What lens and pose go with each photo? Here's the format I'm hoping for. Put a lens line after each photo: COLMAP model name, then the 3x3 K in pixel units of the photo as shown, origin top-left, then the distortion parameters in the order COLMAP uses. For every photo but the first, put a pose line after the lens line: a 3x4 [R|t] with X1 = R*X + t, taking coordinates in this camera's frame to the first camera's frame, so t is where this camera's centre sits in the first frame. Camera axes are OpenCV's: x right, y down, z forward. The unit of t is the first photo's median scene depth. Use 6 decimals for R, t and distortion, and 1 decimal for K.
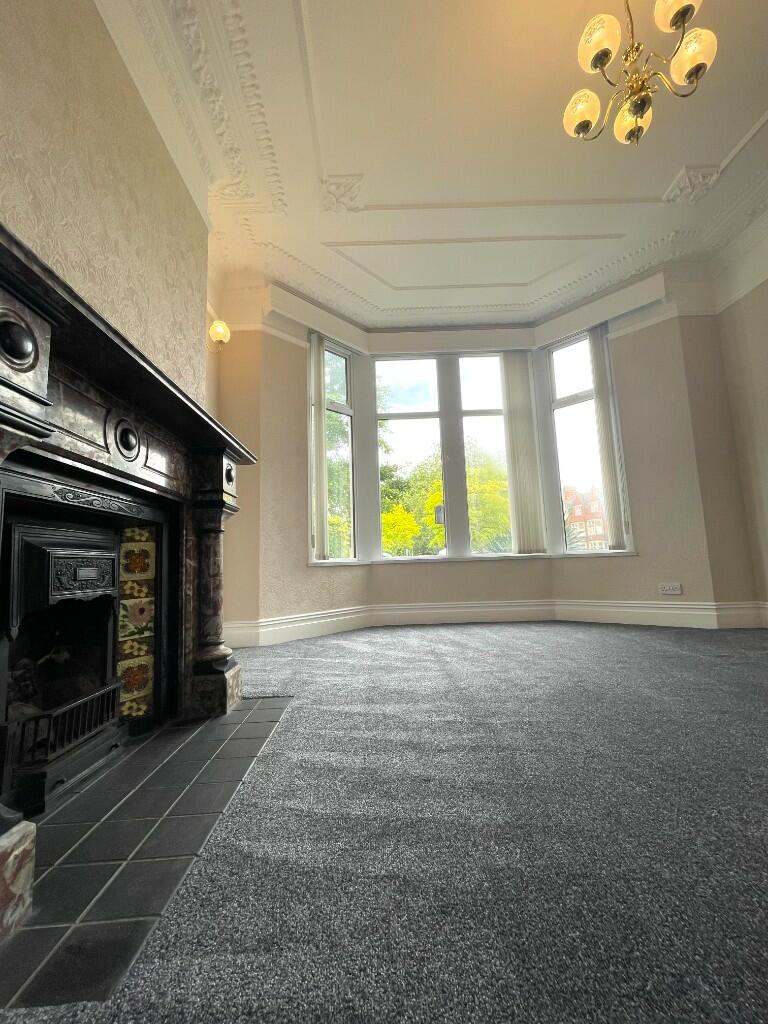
lens RADIAL K [[414.3, 0, 385.3], [0, 414.3, 511.9], [0, 0, 1]] dist [-0.002762, -0.000761]
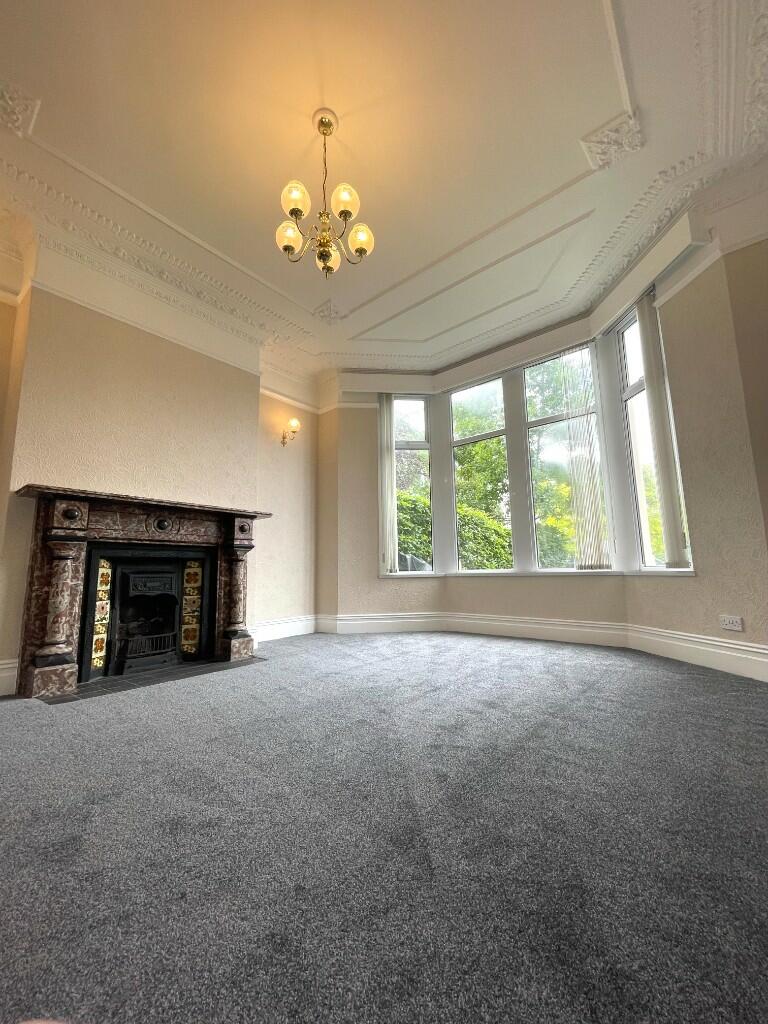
lens RADIAL K [[414.3, 0, 385.3], [0, 414.3, 511.8], [0, 0, 1]] dist [-0.002762, -0.000761]
pose [[0.759817, -0.073780, -0.645937, 1.302510], [0.072360, 0.996964, -0.028757, -0.068709], [0.646098, -0.024890, 0.762849, 0.051805]]
